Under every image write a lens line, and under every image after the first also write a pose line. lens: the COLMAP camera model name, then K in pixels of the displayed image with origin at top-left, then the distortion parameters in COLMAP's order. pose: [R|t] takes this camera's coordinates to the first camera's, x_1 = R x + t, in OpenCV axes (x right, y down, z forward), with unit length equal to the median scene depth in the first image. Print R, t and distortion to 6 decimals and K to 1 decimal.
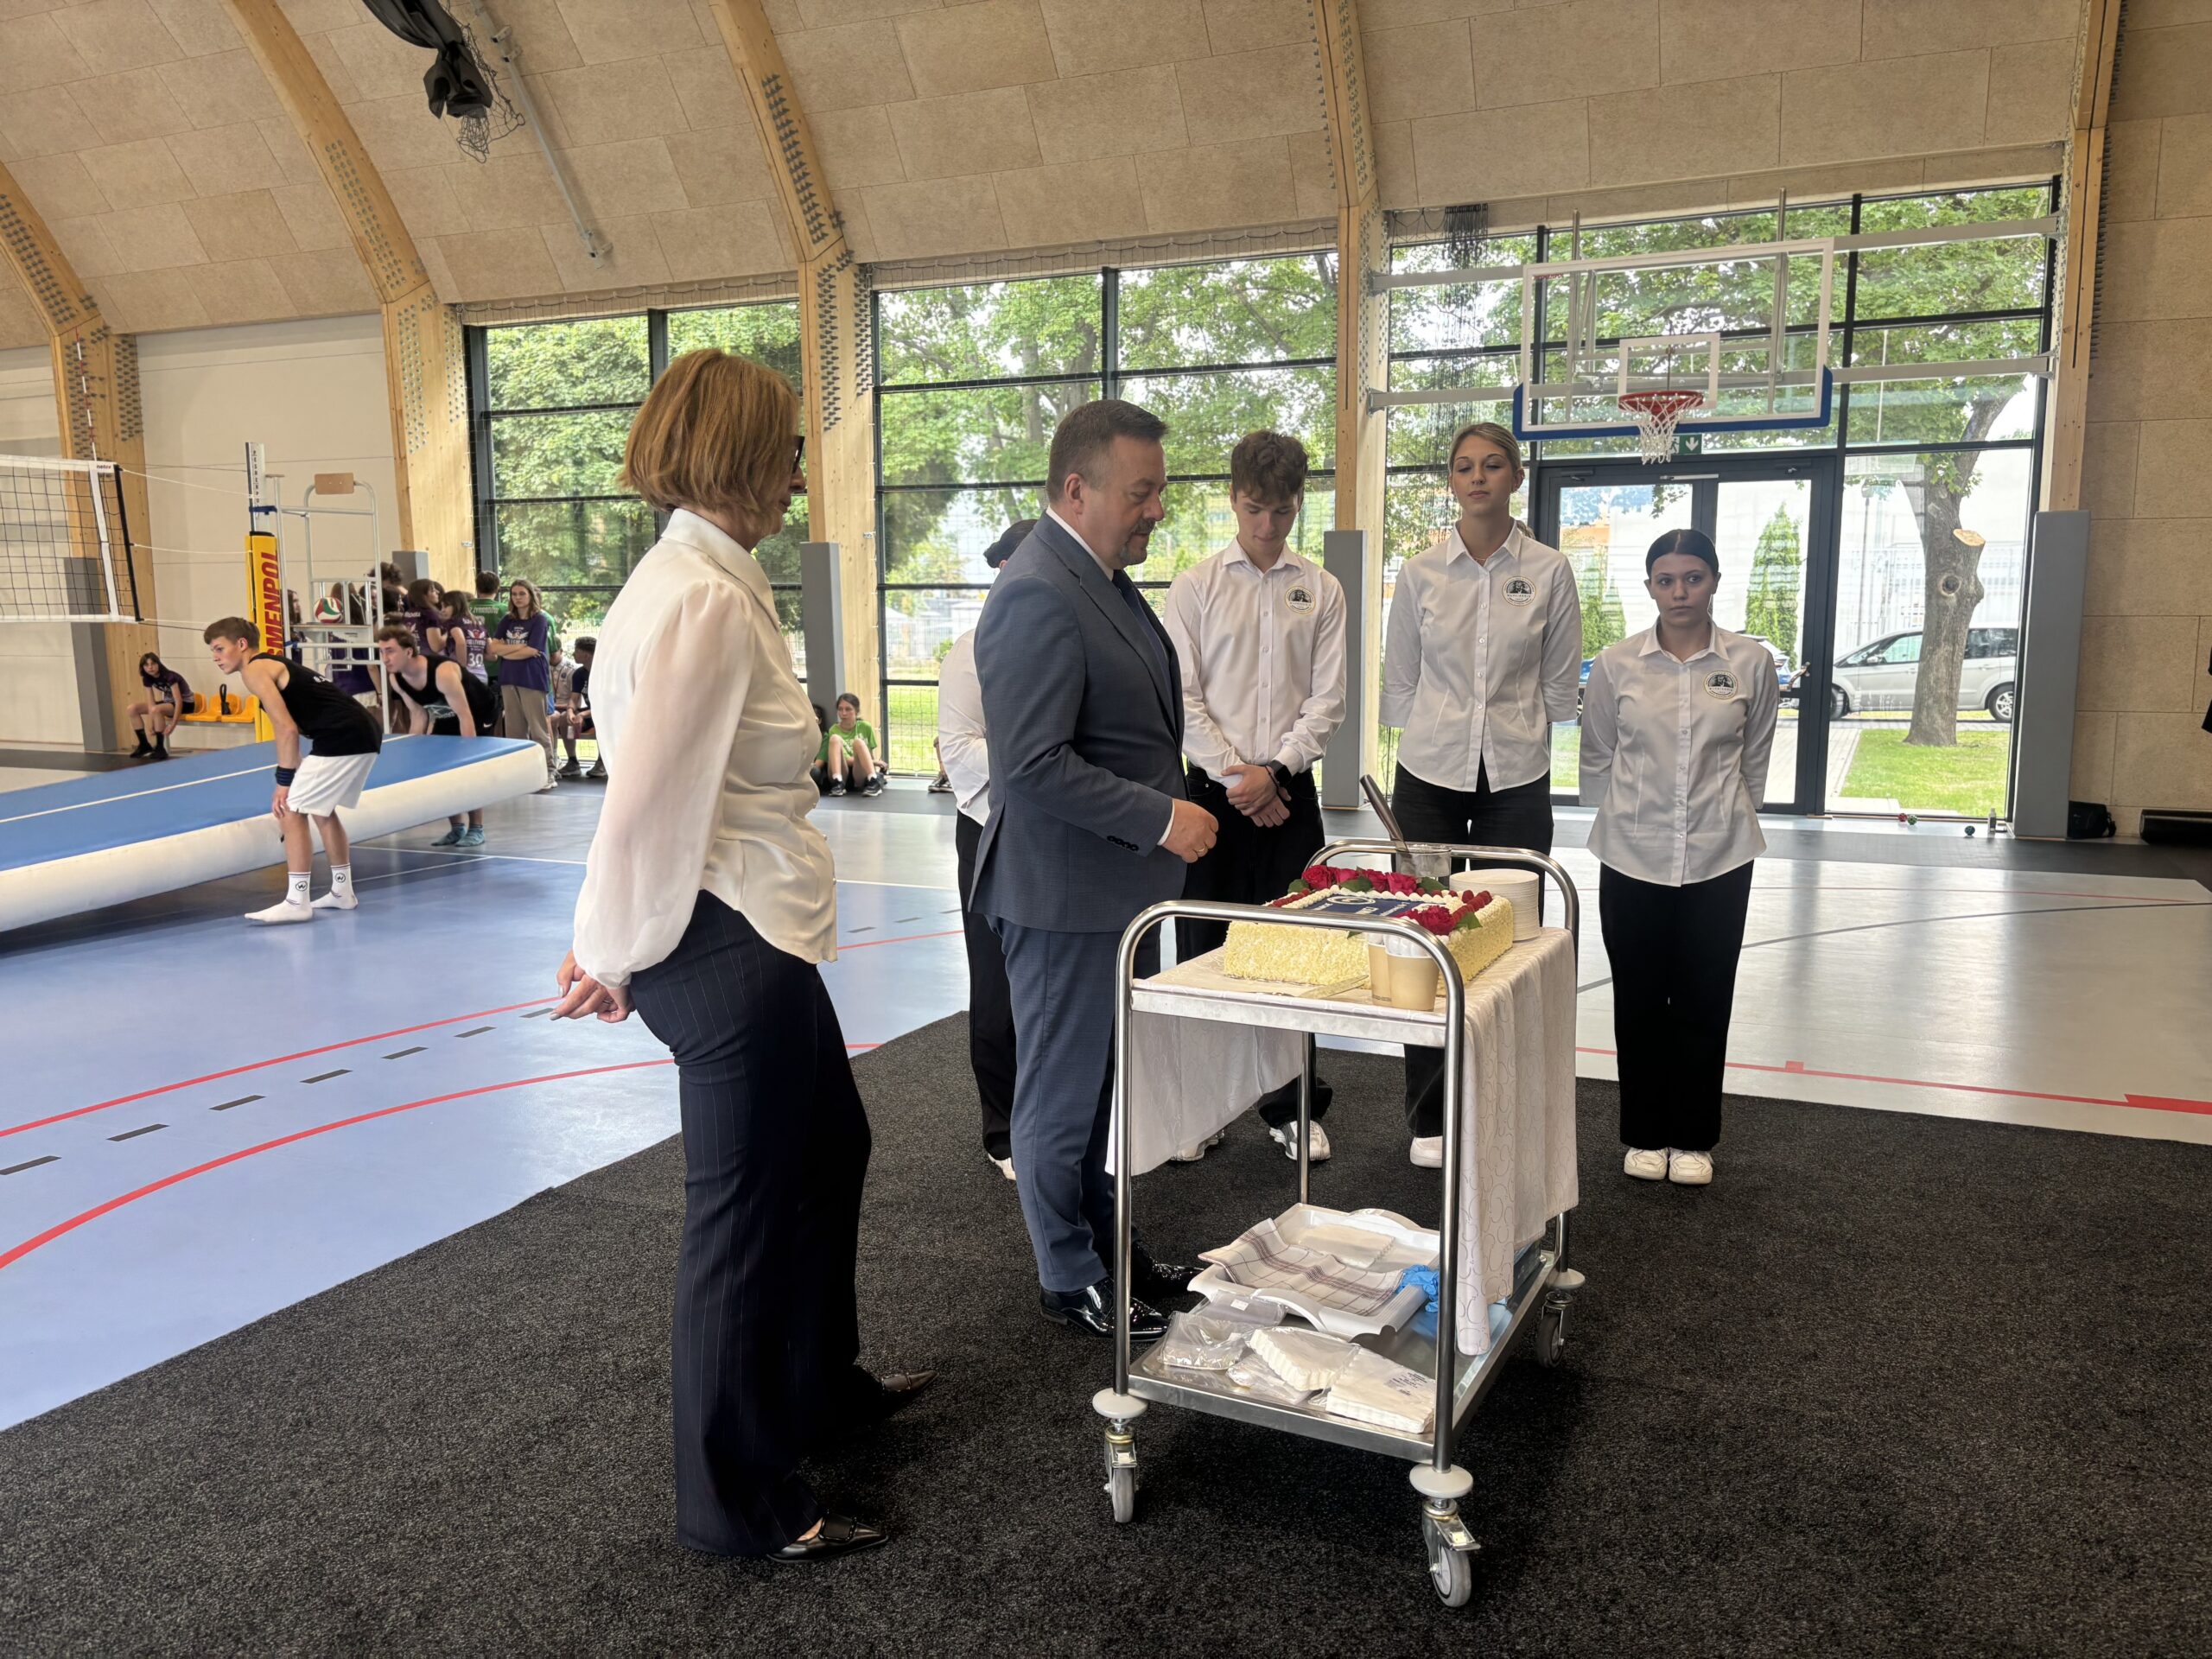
lens RADIAL K [[1685.2, 0, 1118.2], [0, 1685.2, 836.3], [0, 0, 1]] dist [0.056036, -0.055619]
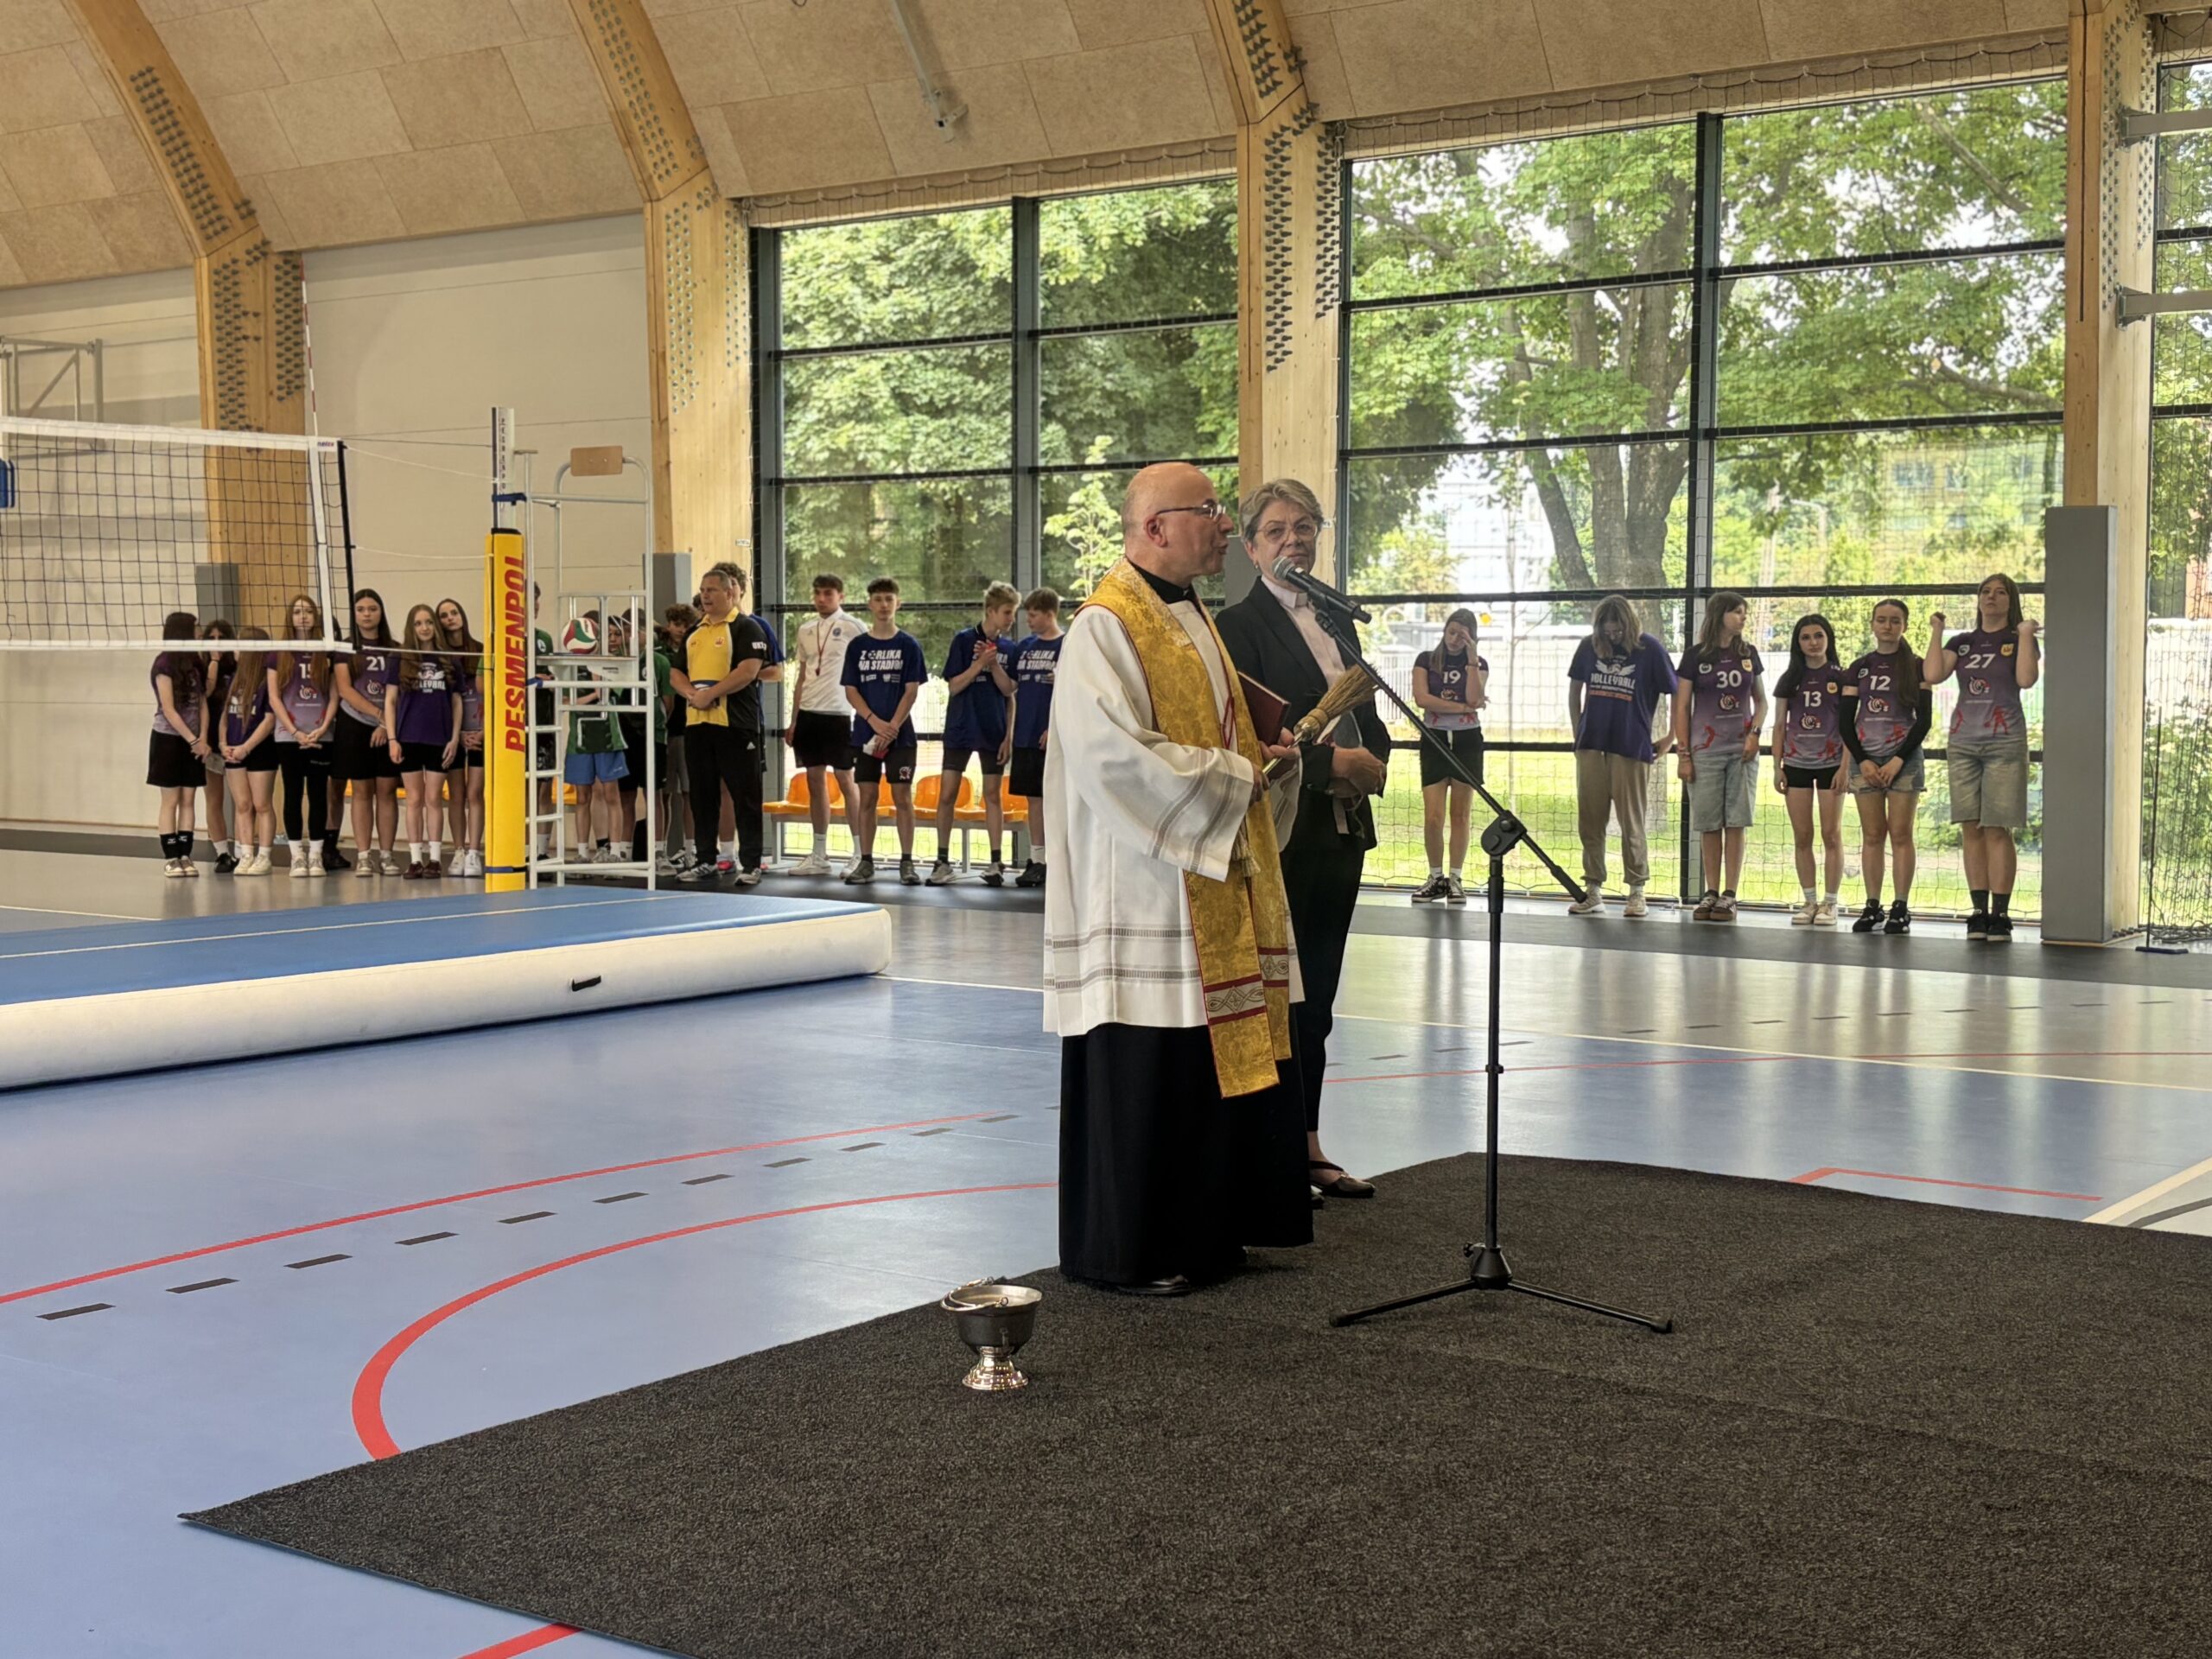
lens RADIAL K [[2911.4, 0, 1093.6], [0, 2911.4, 847.6], [0, 0, 1]] dist [0.216189, -0.754594]
pose [[0.977508, 0.015082, -0.210359, 0.006121], [-0.028559, 0.997719, -0.061173, 0.020545], [0.208957, 0.065805, 0.975708, -0.124155]]
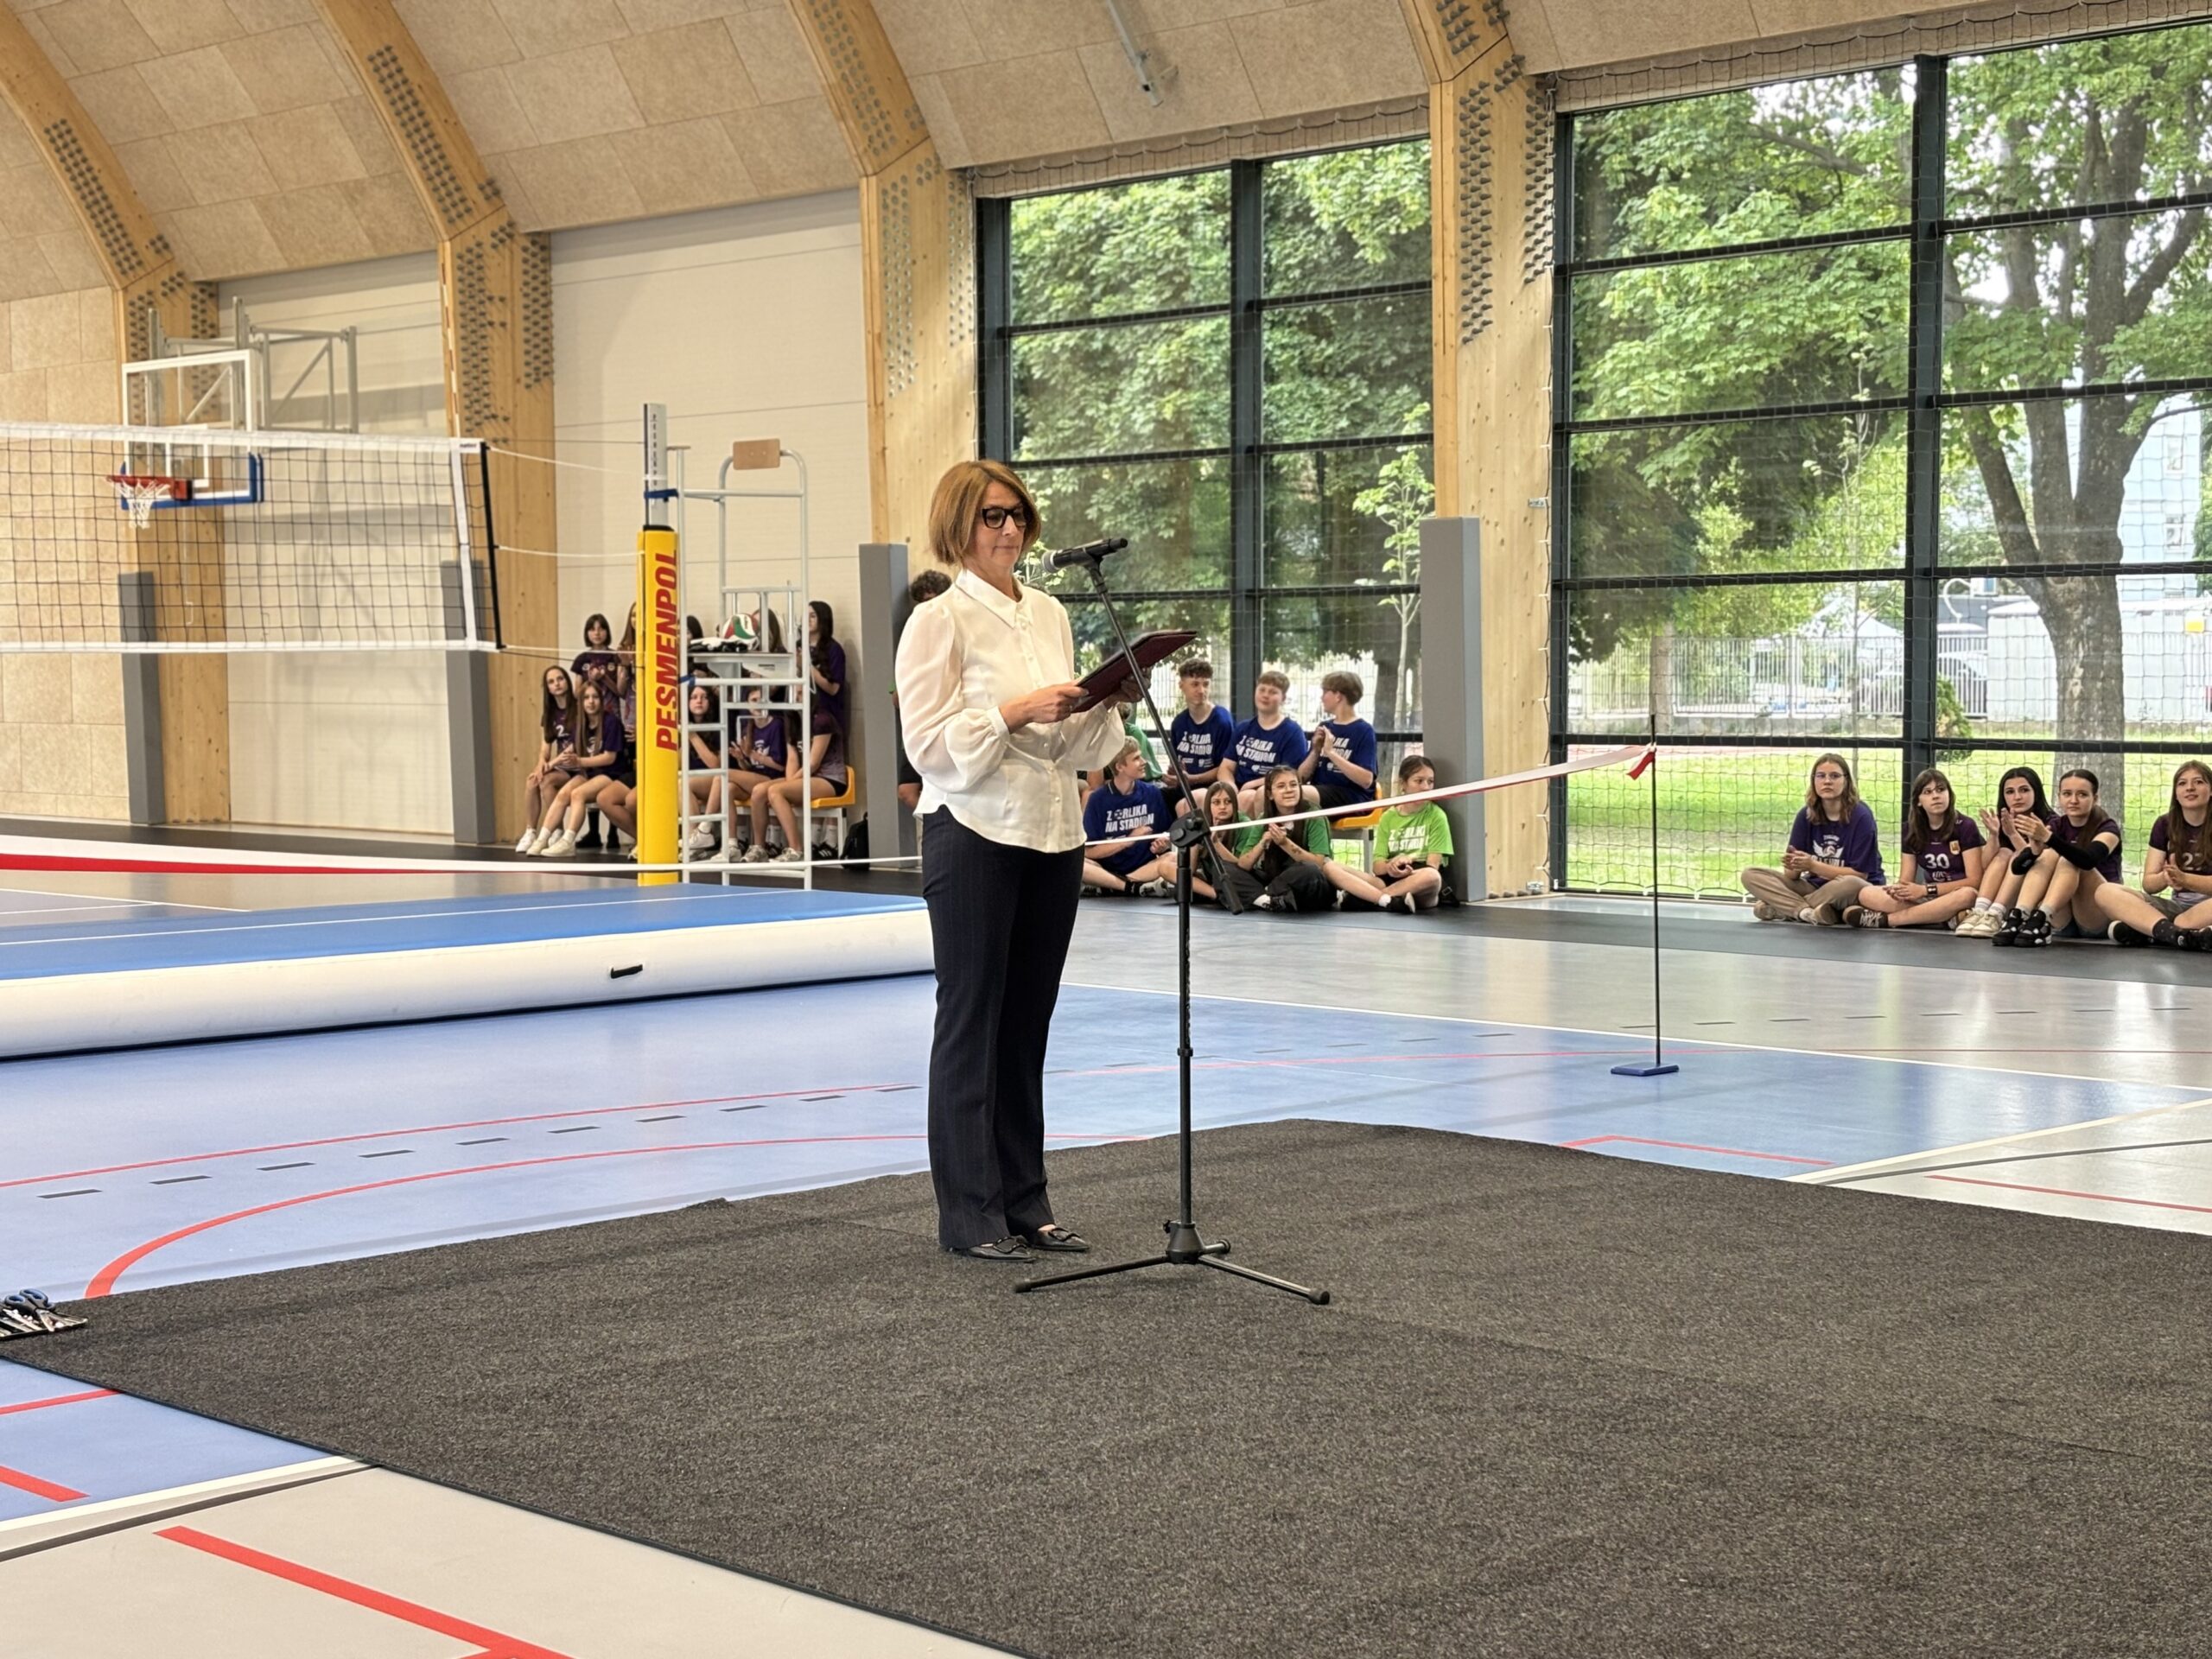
lens RADIAL K [[3453.3, 0, 1101.4], [0, 3453.3, 861.0], [0, 0, 1]] dist [0.270108, -1.115160]
pose [[0.929980, 0.016784, -0.367227, 0.165029], [-0.040894, 0.997480, -0.057972, 0.031337], [0.365328, 0.068930, 0.928323, -0.220826]]
